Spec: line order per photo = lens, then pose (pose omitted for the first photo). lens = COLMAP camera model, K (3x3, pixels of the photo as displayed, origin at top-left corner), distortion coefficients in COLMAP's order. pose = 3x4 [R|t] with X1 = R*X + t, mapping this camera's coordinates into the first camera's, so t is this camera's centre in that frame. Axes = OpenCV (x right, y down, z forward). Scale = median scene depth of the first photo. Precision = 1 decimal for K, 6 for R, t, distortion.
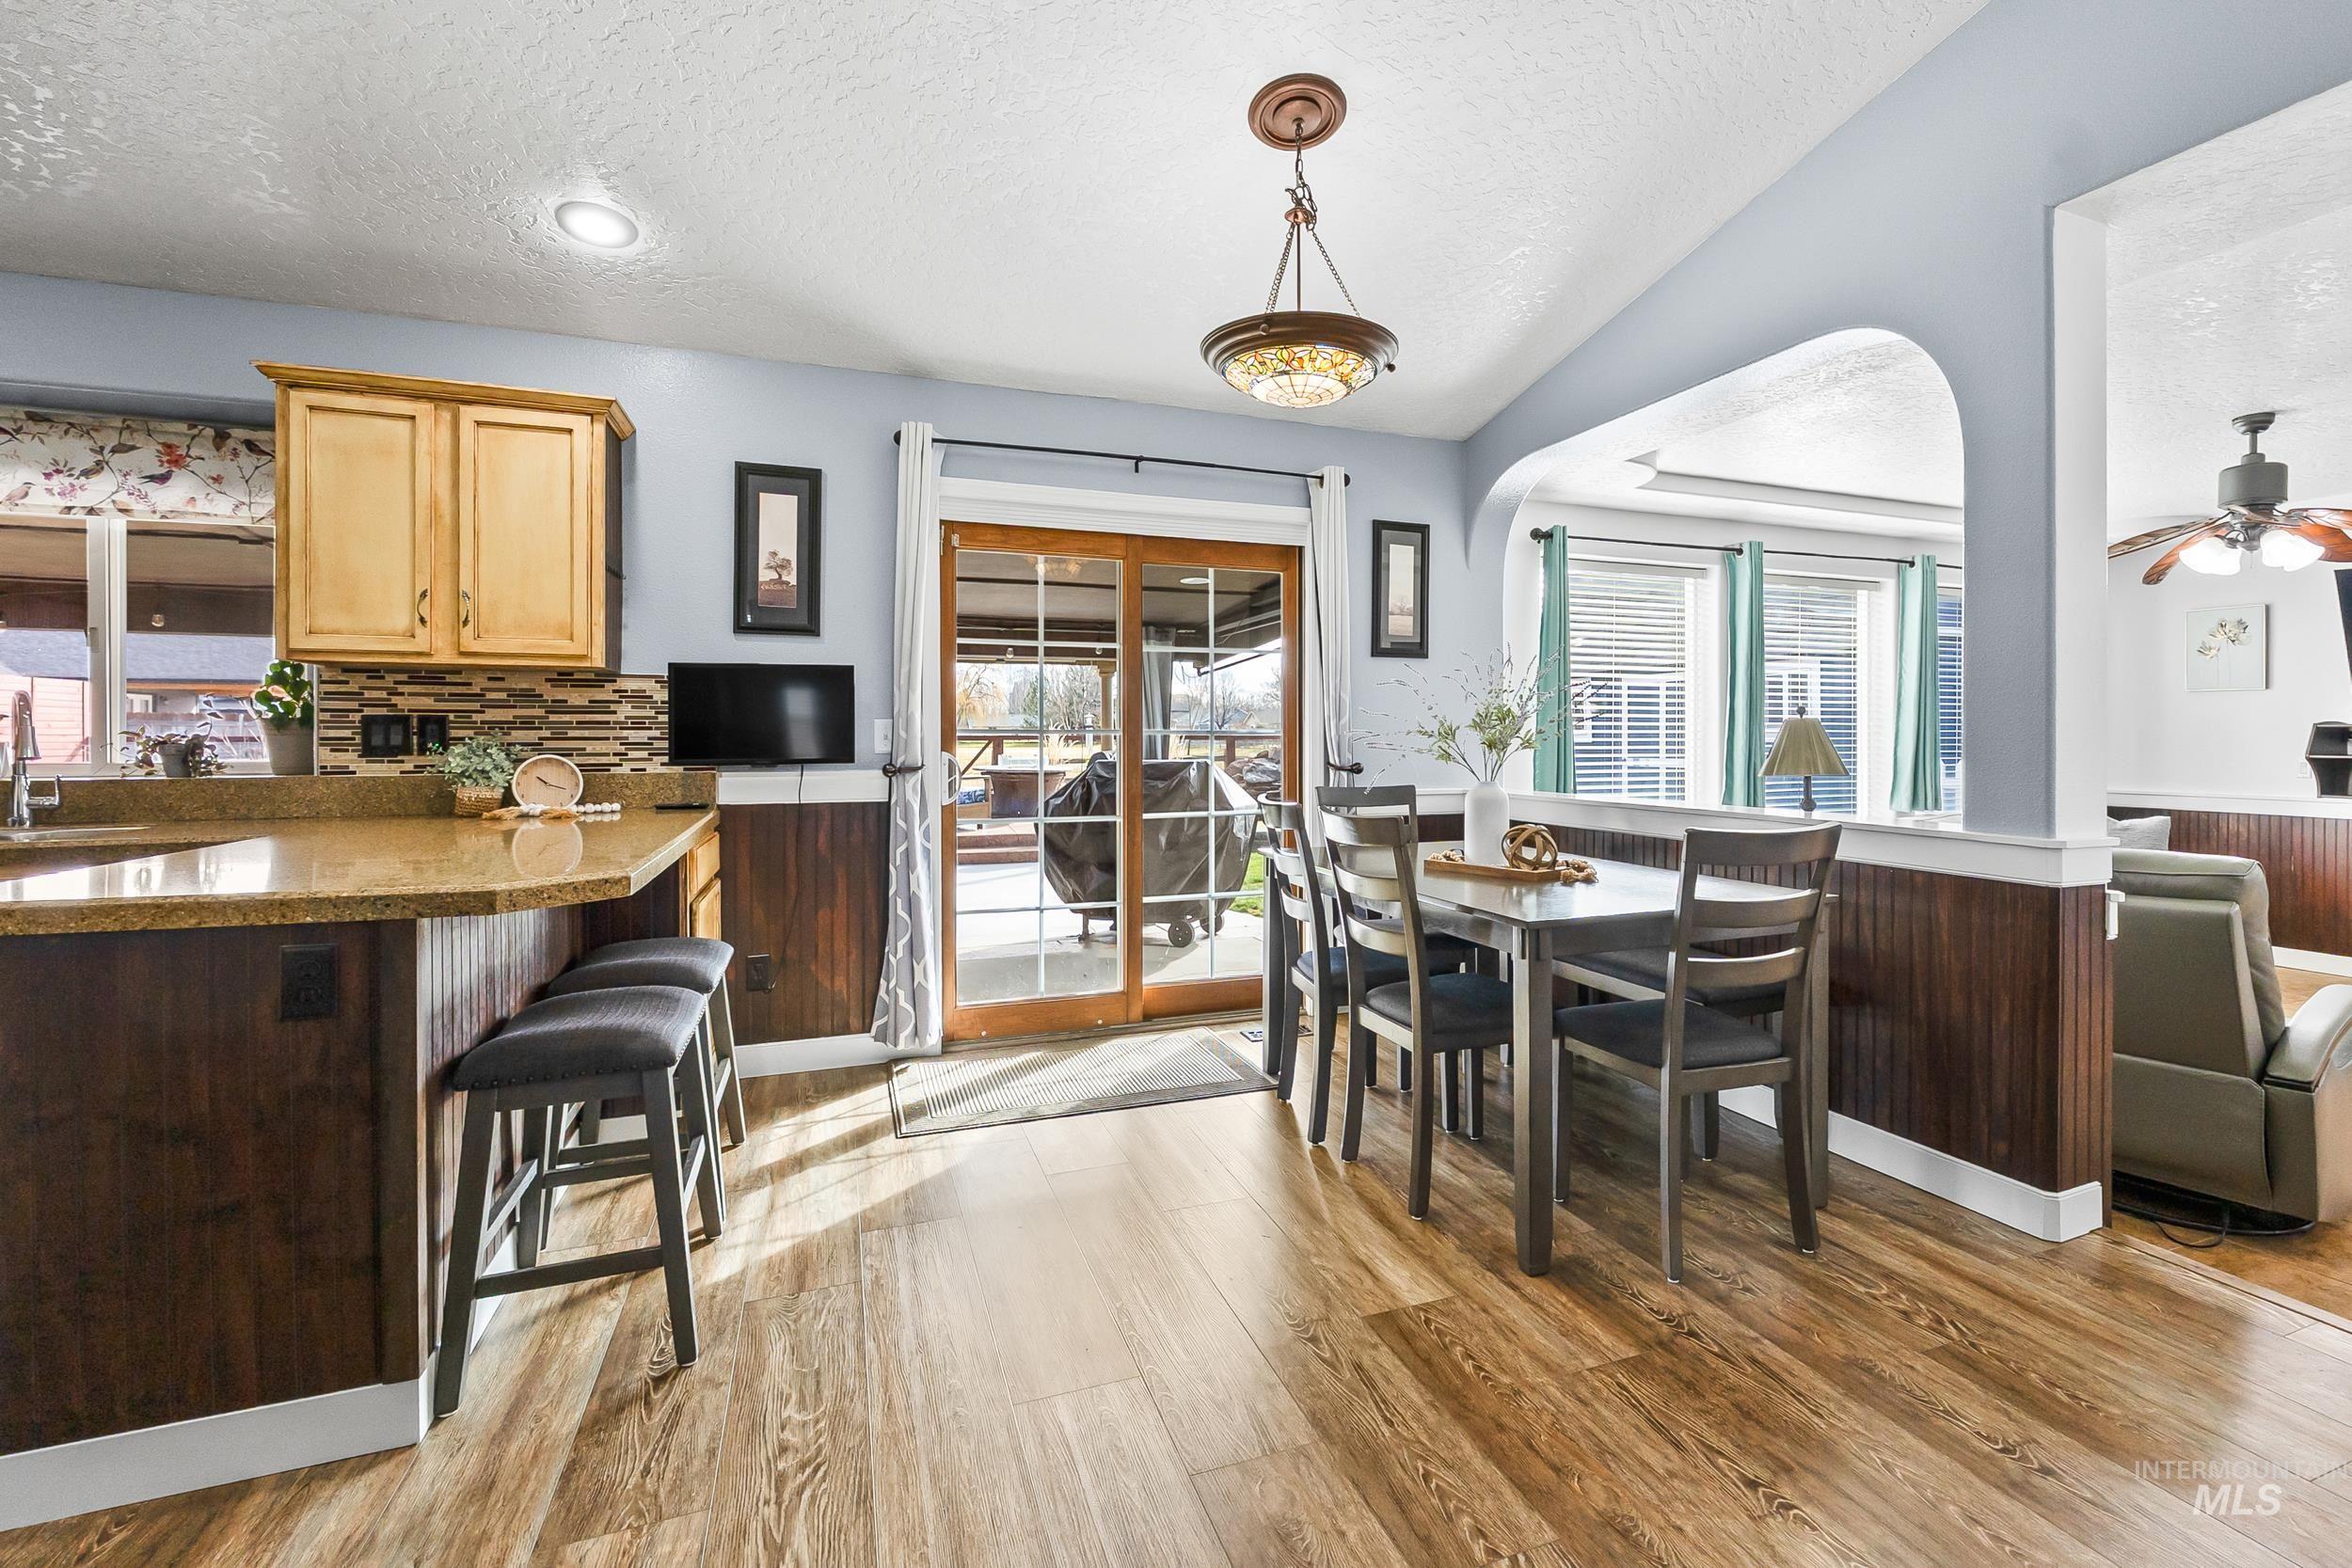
lens RADIAL K [[1068.4, 0, 1262.3], [0, 1068.4, 736.5], [0, 0, 1]] dist [-0.000567, -0.001245]
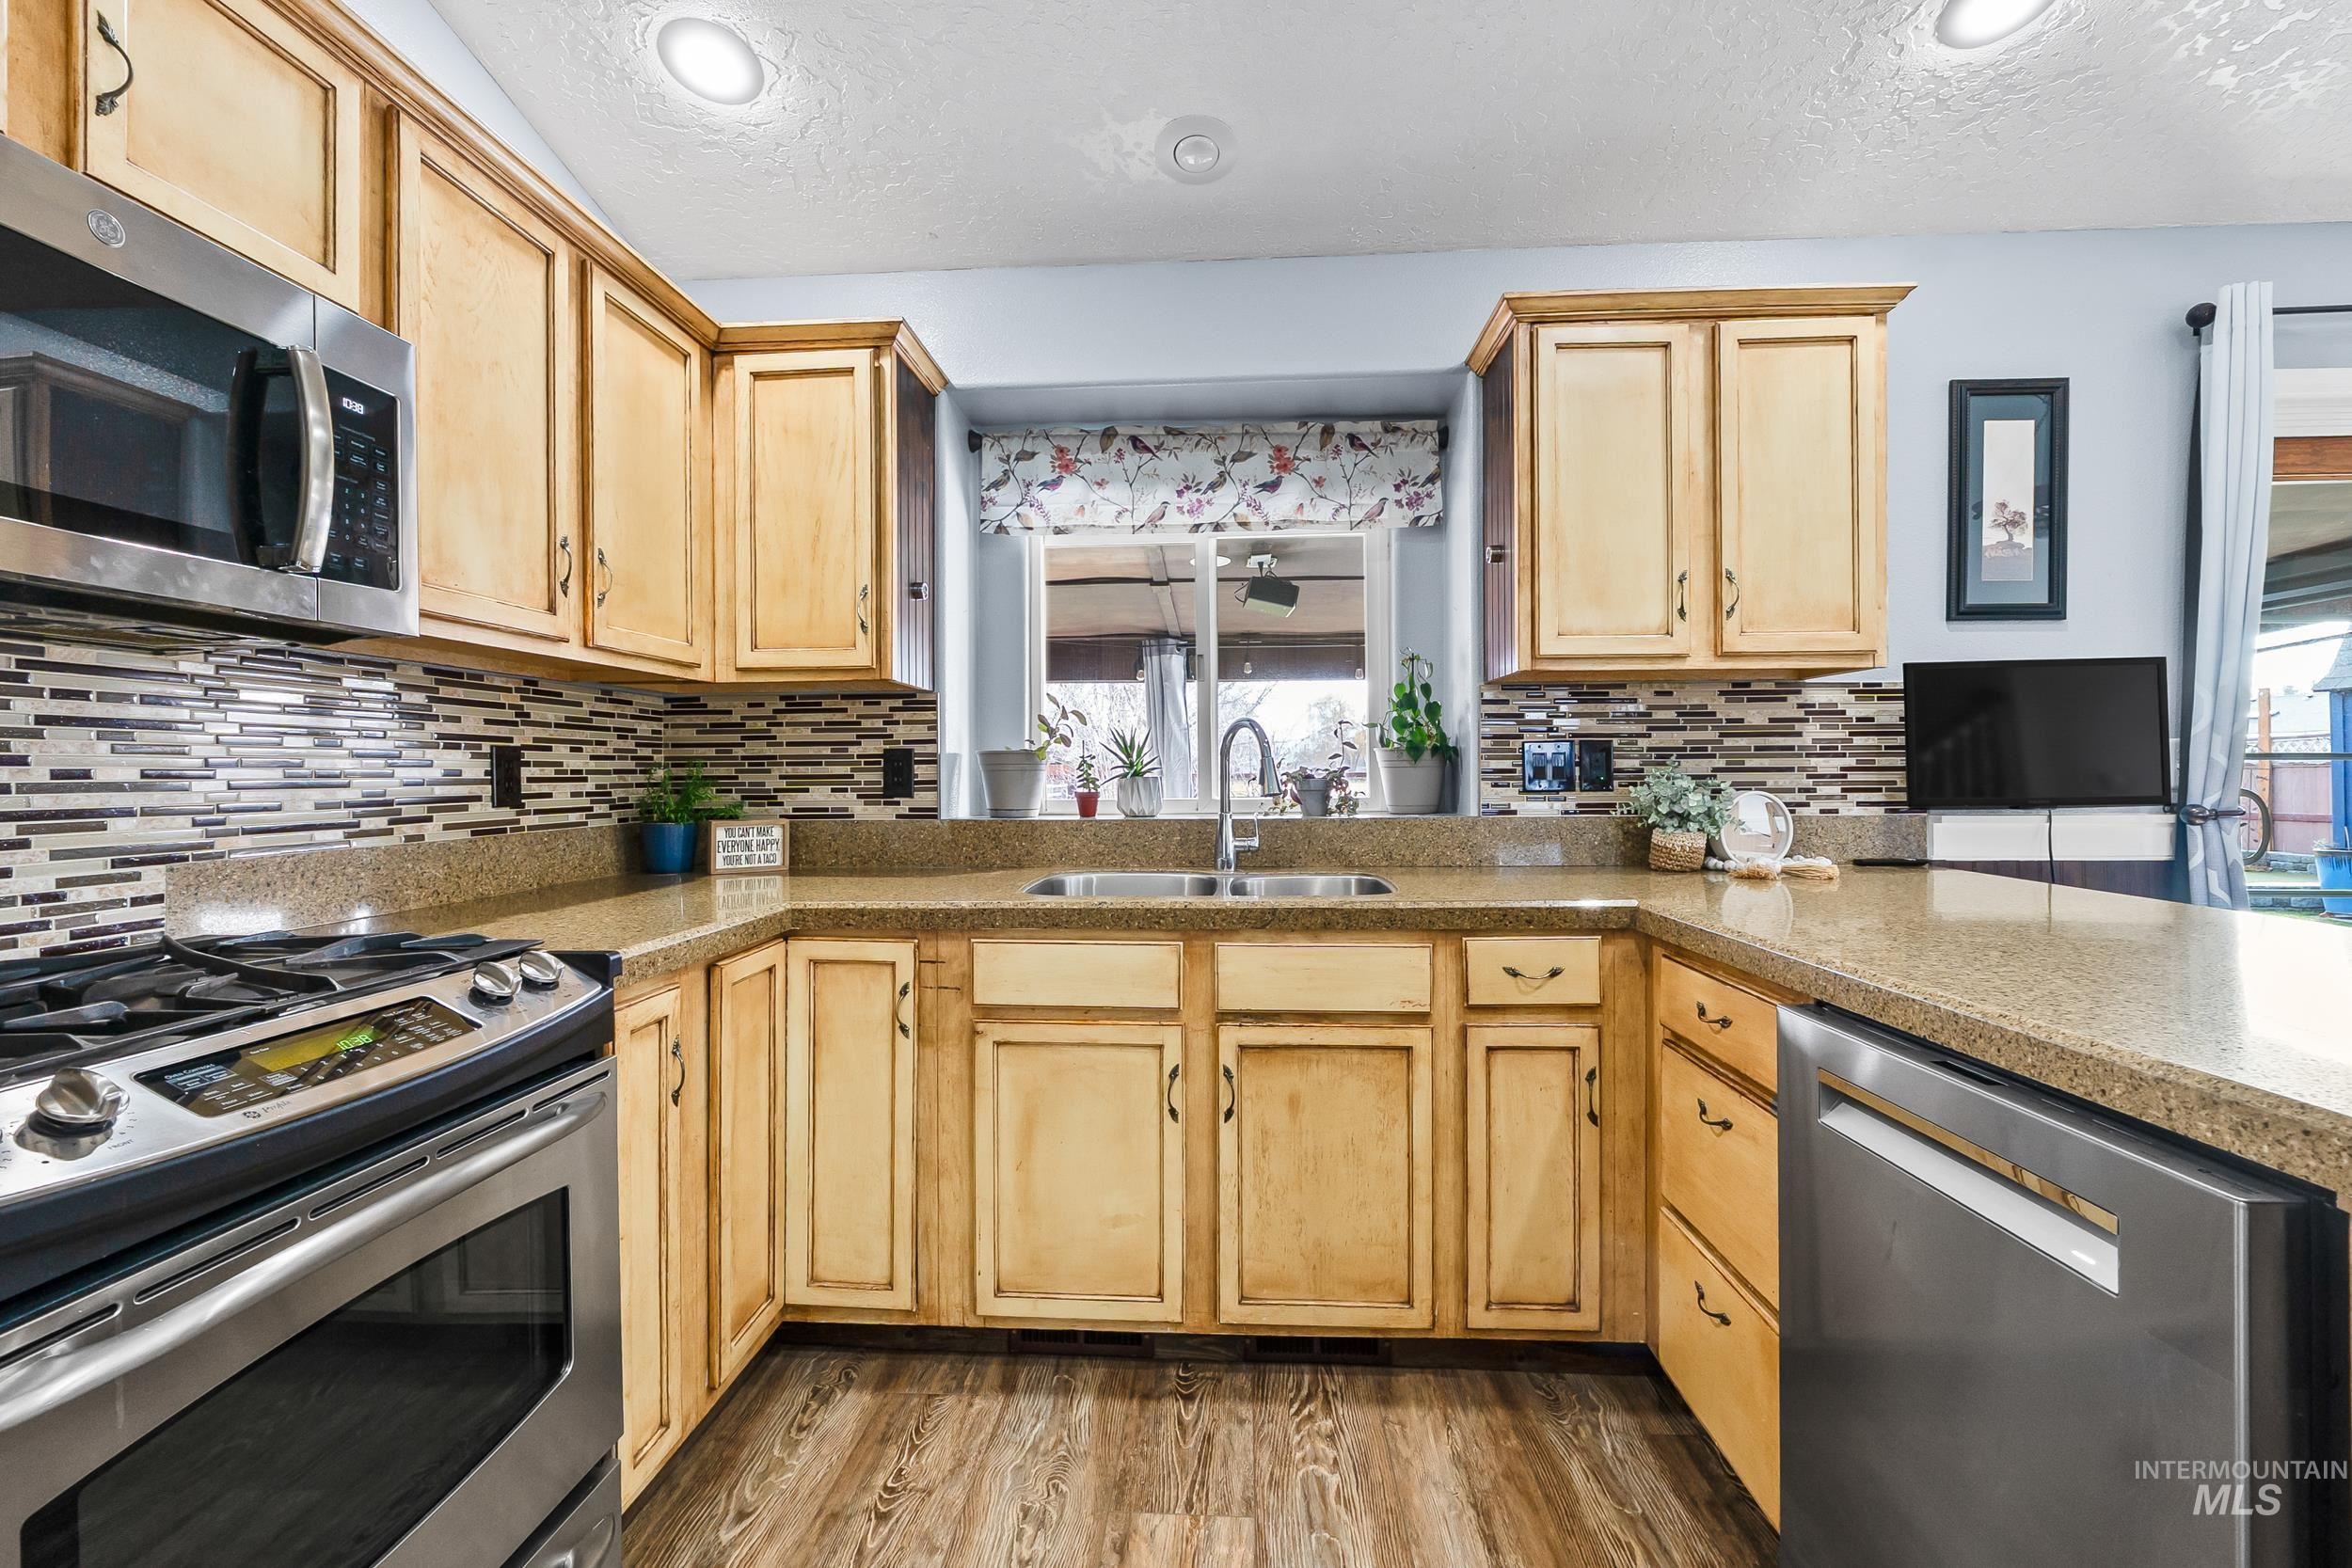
lens RADIAL K [[1019.6, 0, 1222.3], [0, 1019.6, 771.4], [0, 0, 1]] dist [-0.003083, -0.001223]
pose [[0.907941, -0.006730, -0.419045, -0.695837], [0.006106, 0.999977, -0.002832, 0.003202], [0.419054, 0.000013, 0.907961, 0.189990]]
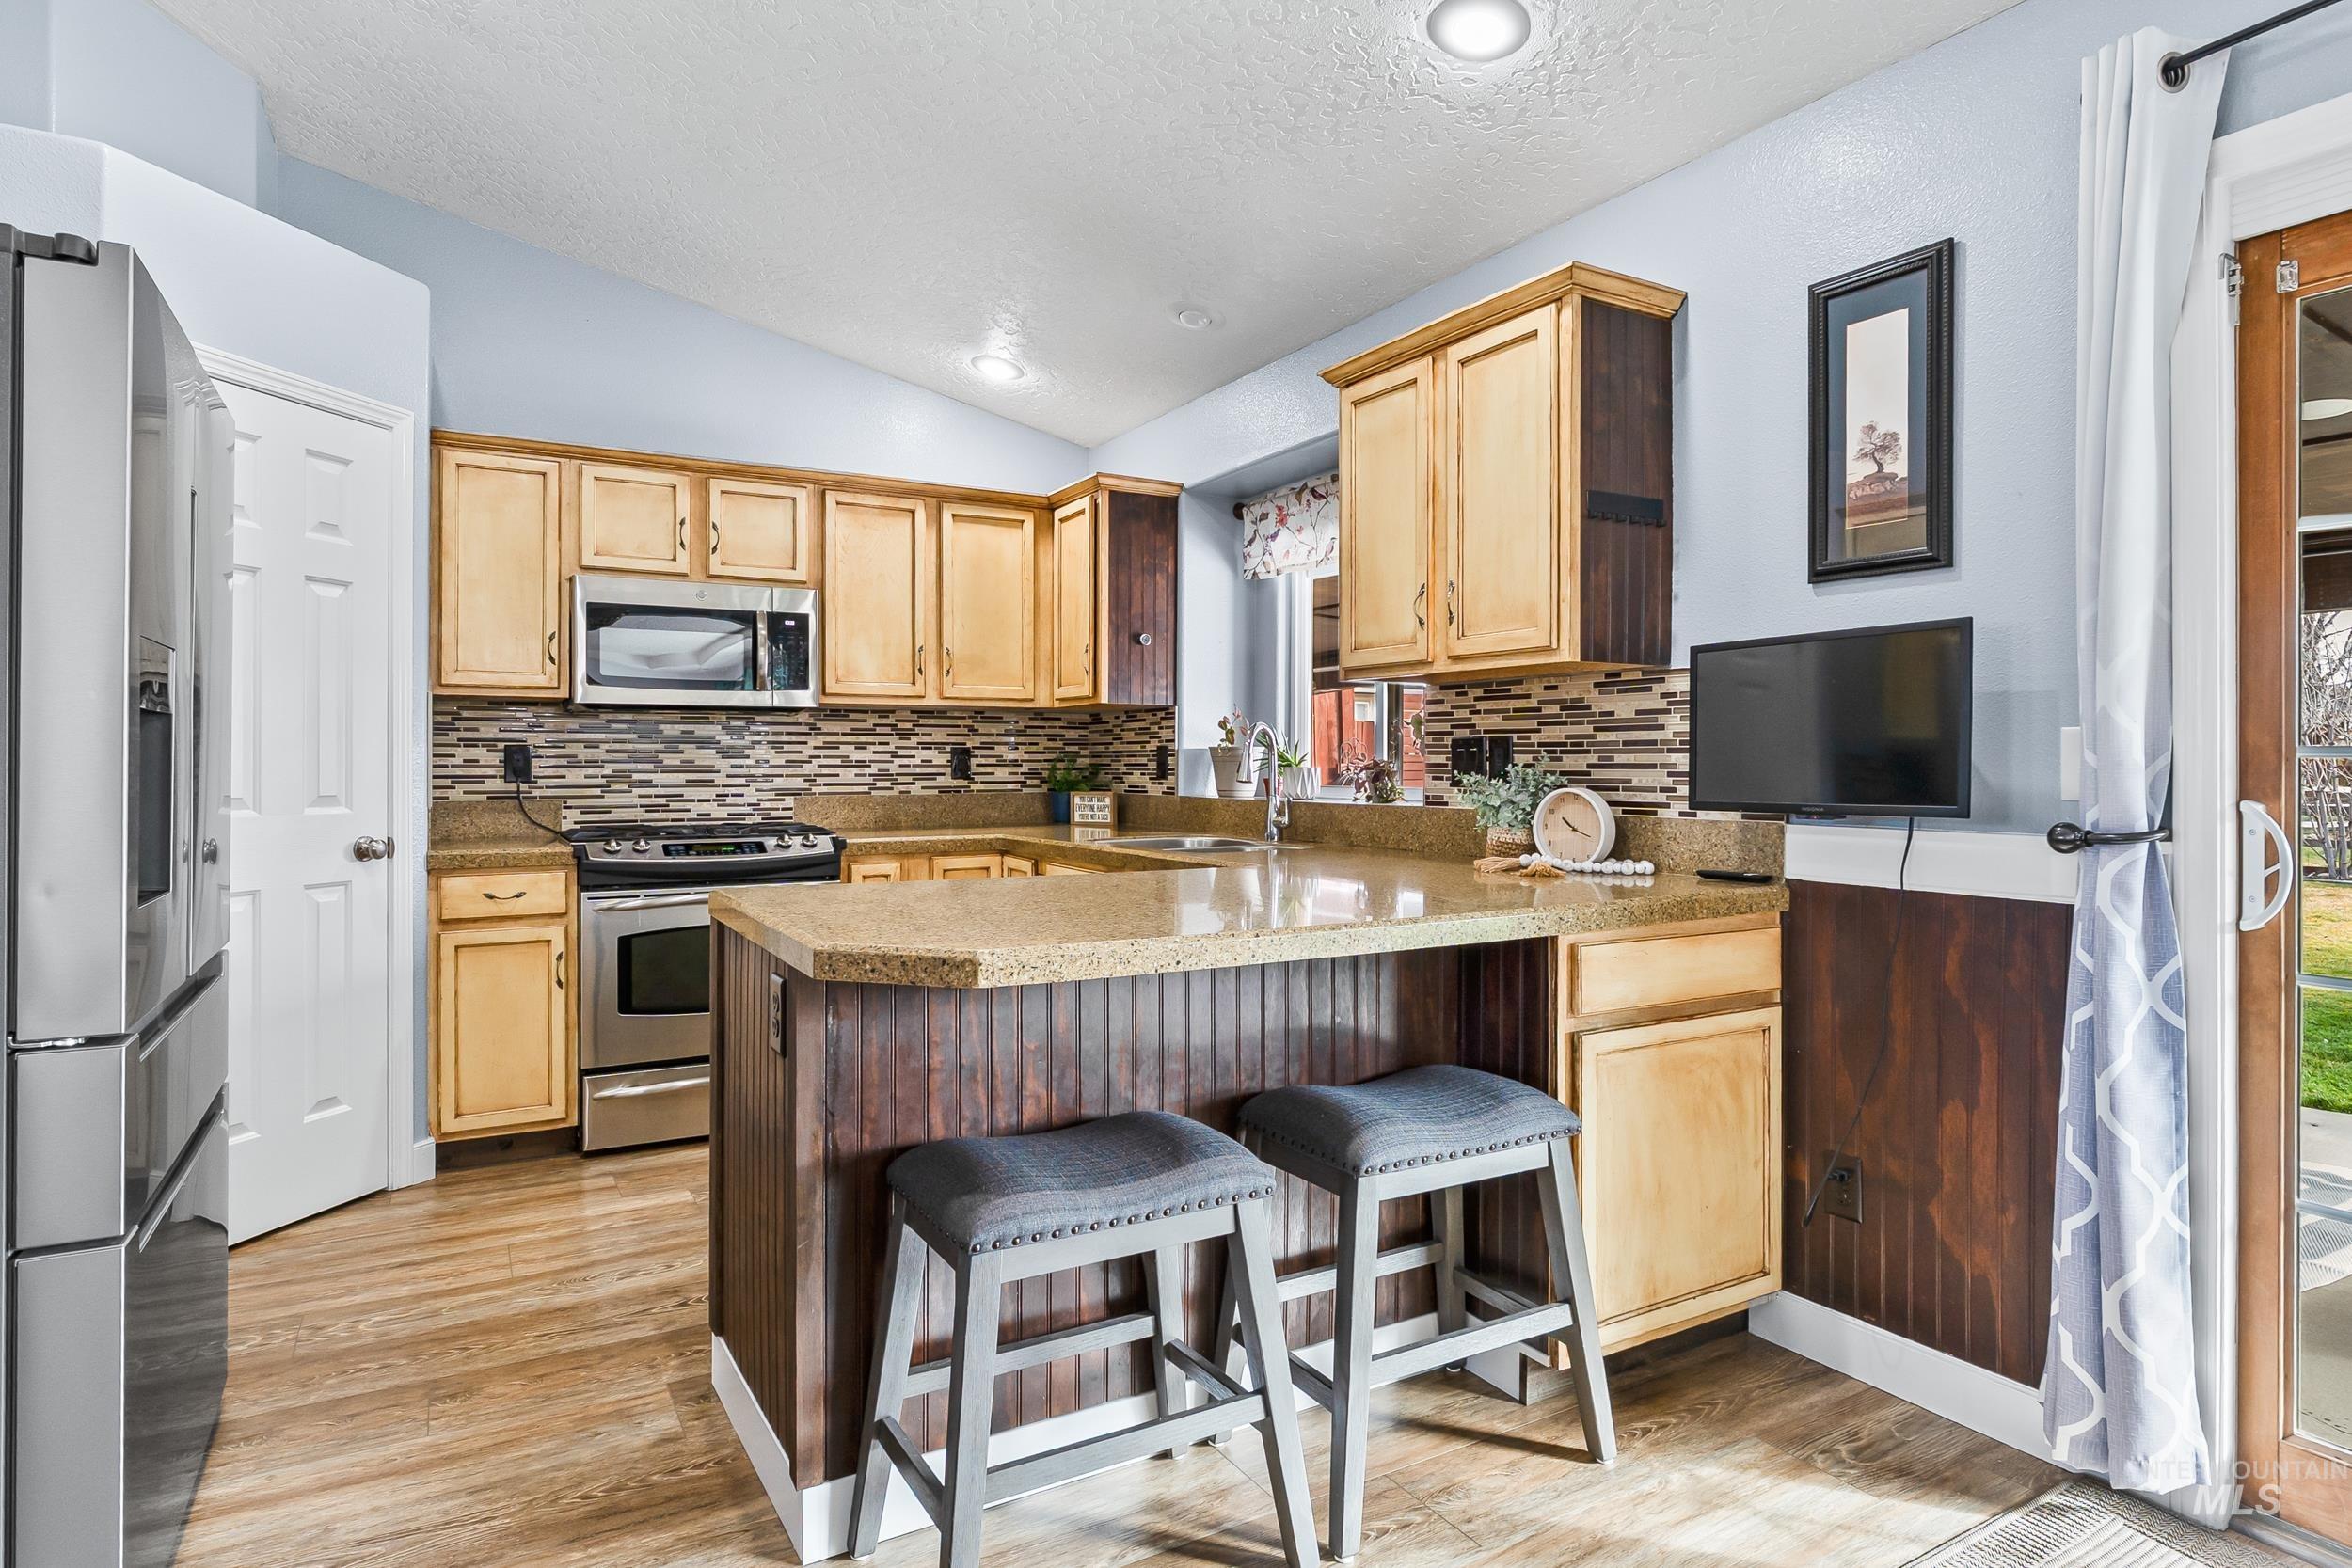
lens RADIAL K [[1279.4, 0, 1155.4], [0, 1279.4, 763.6], [0, 0, 1]] dist [-0.004130, -0.001672]
pose [[0.132748, 0.001728, -0.991148, 0.152236], [-0.002337, 0.999996, 0.001430, -0.000083], [0.991147, 0.002126, 0.132752, 0.595981]]
